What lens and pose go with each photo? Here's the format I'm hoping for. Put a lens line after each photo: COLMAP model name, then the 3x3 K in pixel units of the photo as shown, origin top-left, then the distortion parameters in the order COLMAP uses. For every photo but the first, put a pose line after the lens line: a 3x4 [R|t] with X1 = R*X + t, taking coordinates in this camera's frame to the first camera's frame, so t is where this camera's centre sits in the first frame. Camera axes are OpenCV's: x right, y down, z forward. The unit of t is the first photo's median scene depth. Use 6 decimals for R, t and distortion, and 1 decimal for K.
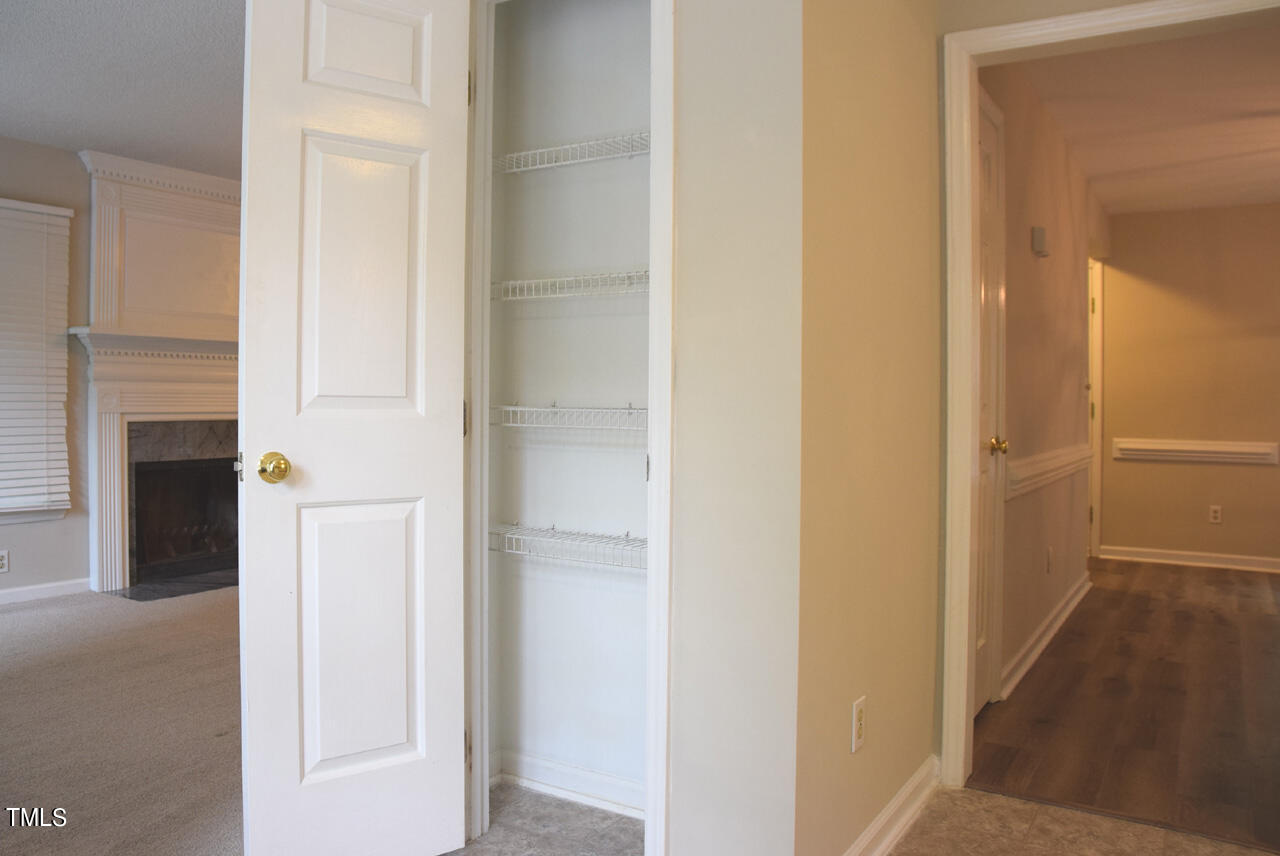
lens RADIAL K [[957.6, 0, 632.5], [0, 957.6, 416.1], [0, 0, 1]] dist [-0.126496, 0.096498]
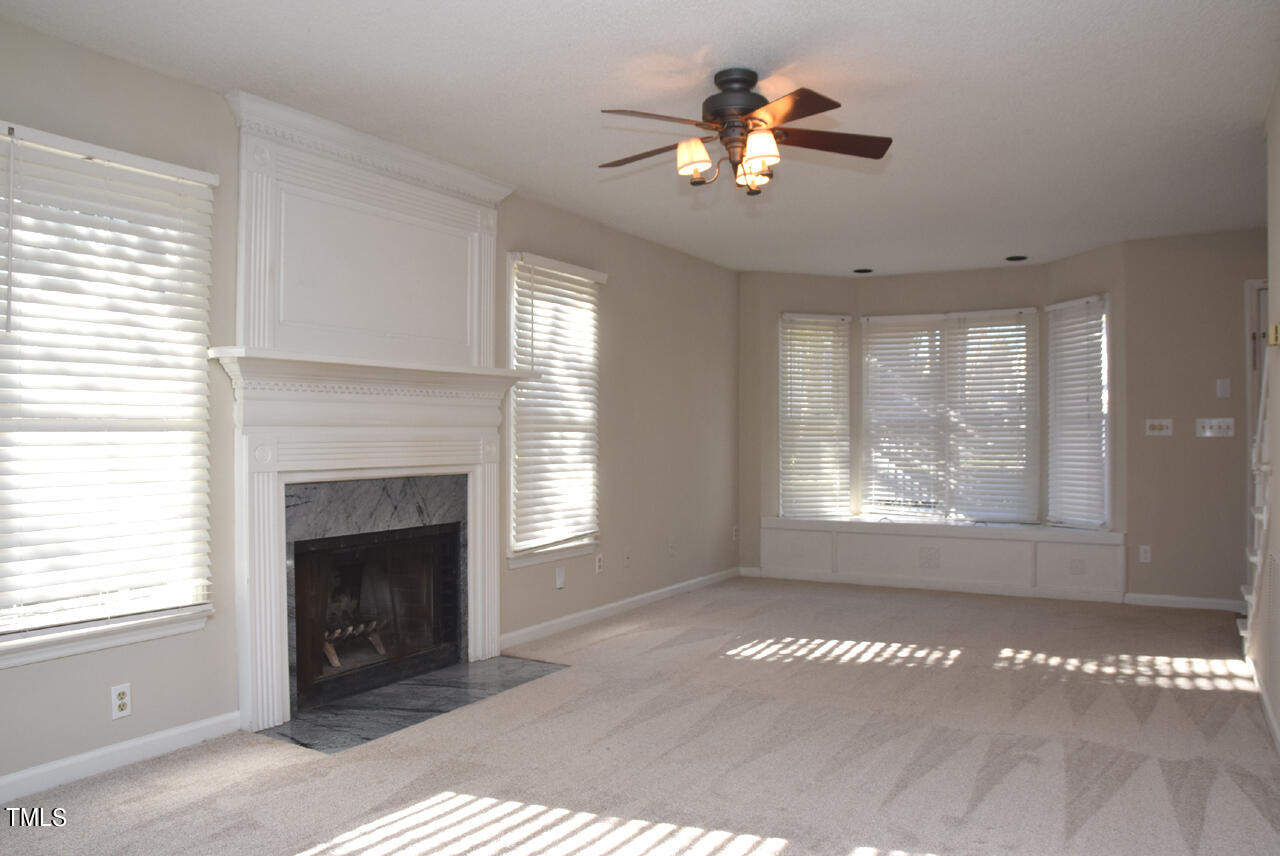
lens RADIAL K [[957.6, 0, 644.5], [0, 957.6, 426.7], [0, 0, 1]] dist [-0.126496, 0.096498]
pose [[0.999710, -0.013474, 0.019938, -0.284579], [0.013915, 0.999657, -0.022172, -0.016796], [-0.019633, 0.022443, 0.999555, 0.287926]]
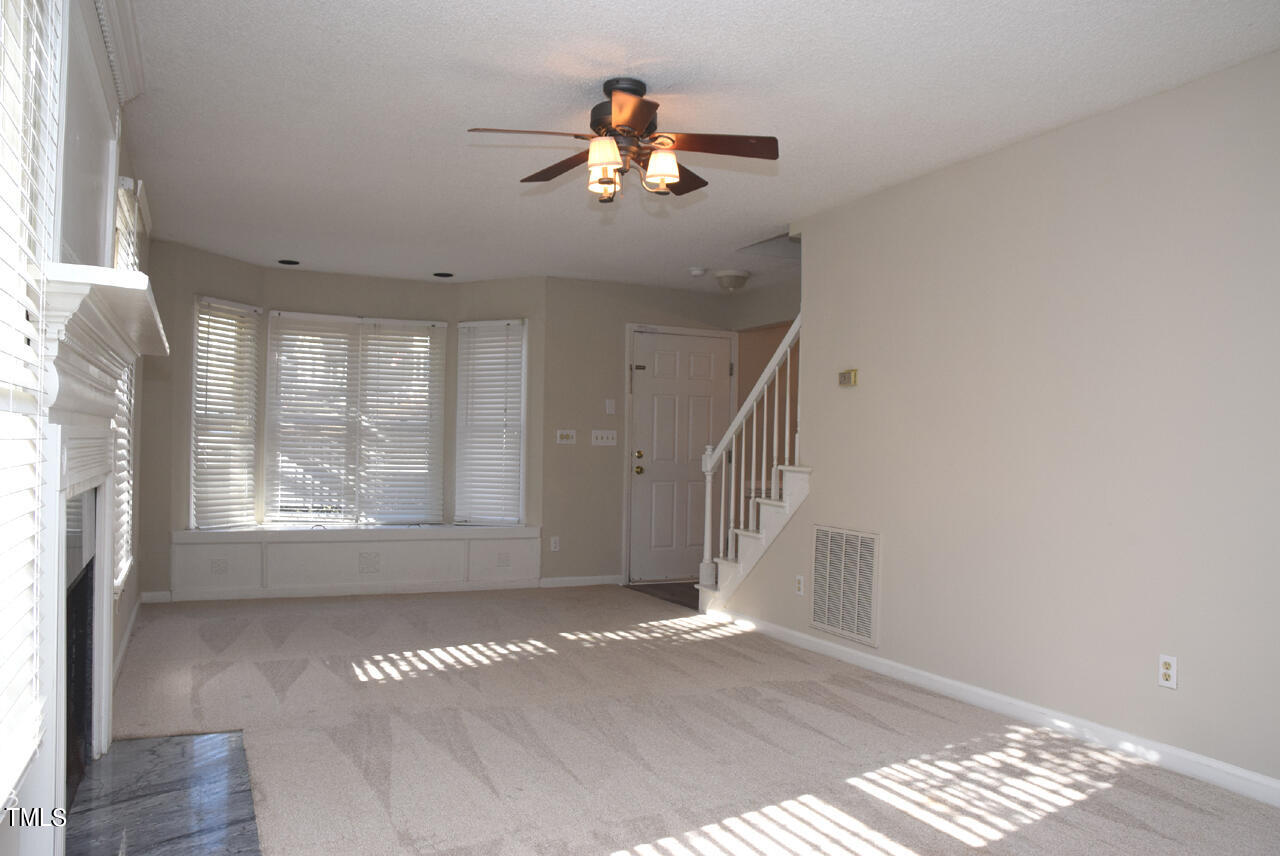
lens RADIAL K [[957.6, 0, 632.6], [0, 957.6, 430.7], [0, 0, 1]] dist [-0.126496, 0.096498]
pose [[0.544176, 0.011901, 0.838887, -0.738942], [0.000922, 0.999890, -0.014784, -0.020486], [-0.838971, 0.008819, 0.544105, 0.563681]]
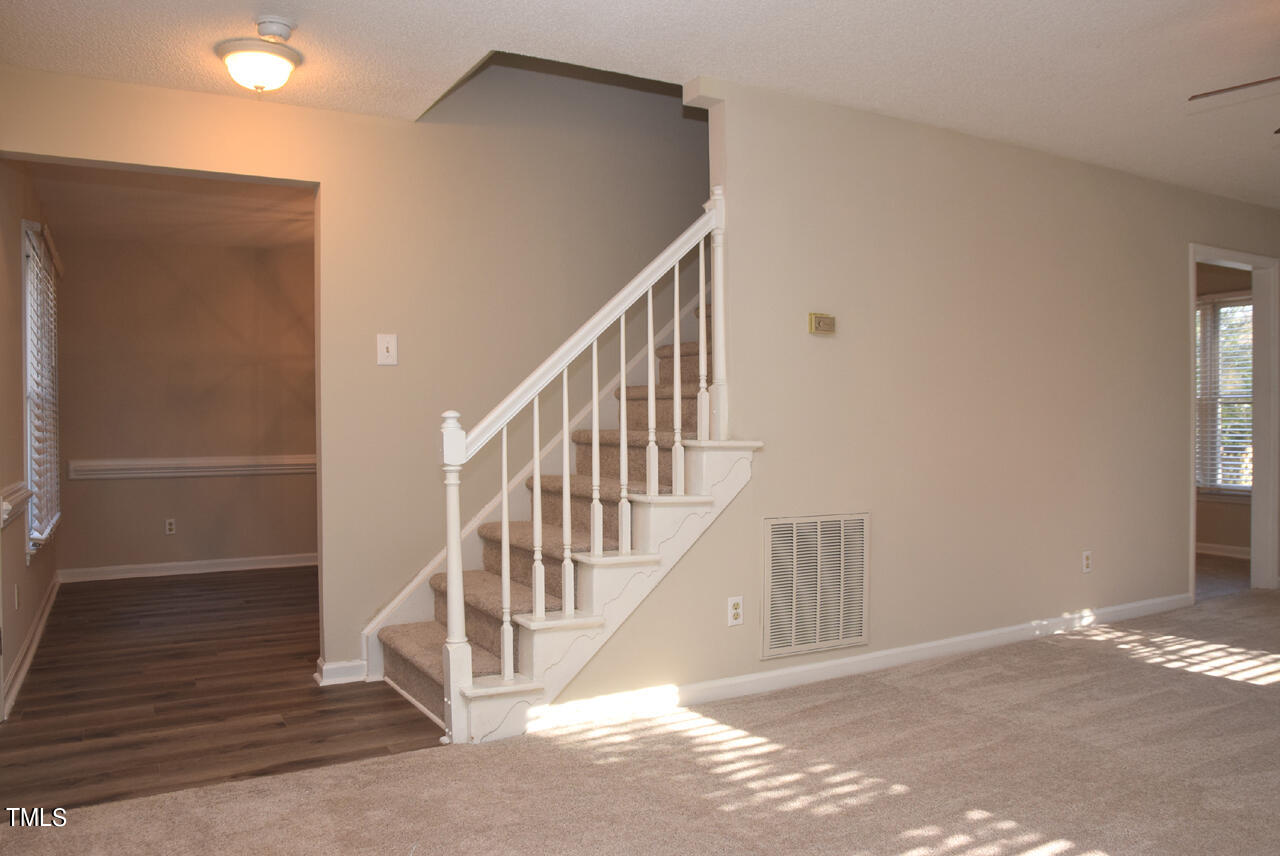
lens RADIAL K [[957.6, 0, 633.5], [0, 957.6, 426.3], [0, 0, 1]] dist [-0.126496, 0.096498]
pose [[-0.877428, -0.013873, 0.479509, -0.080508], [-0.000429, 0.999604, 0.028136, -0.027462], [-0.479709, 0.024482, -0.877086, 1.593560]]
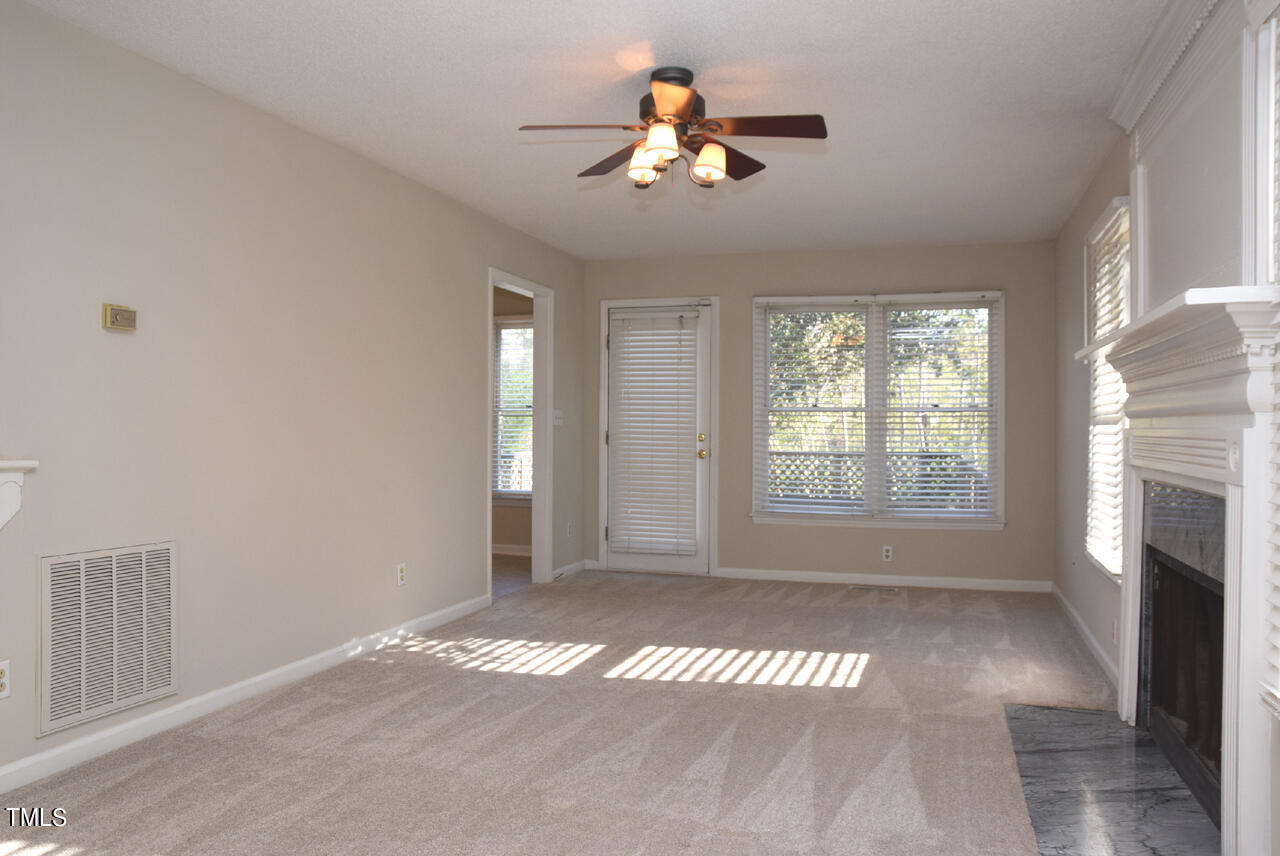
lens RADIAL K [[957.6, 0, 644.1], [0, 957.6, 425.4], [0, 0, 1]] dist [-0.126496, 0.096498]
pose [[-0.971512, -0.019127, -0.236219, -0.042645], [-0.022615, 0.999671, 0.012064, -0.031549], [0.235910, 0.017062, -0.971625, 1.538410]]
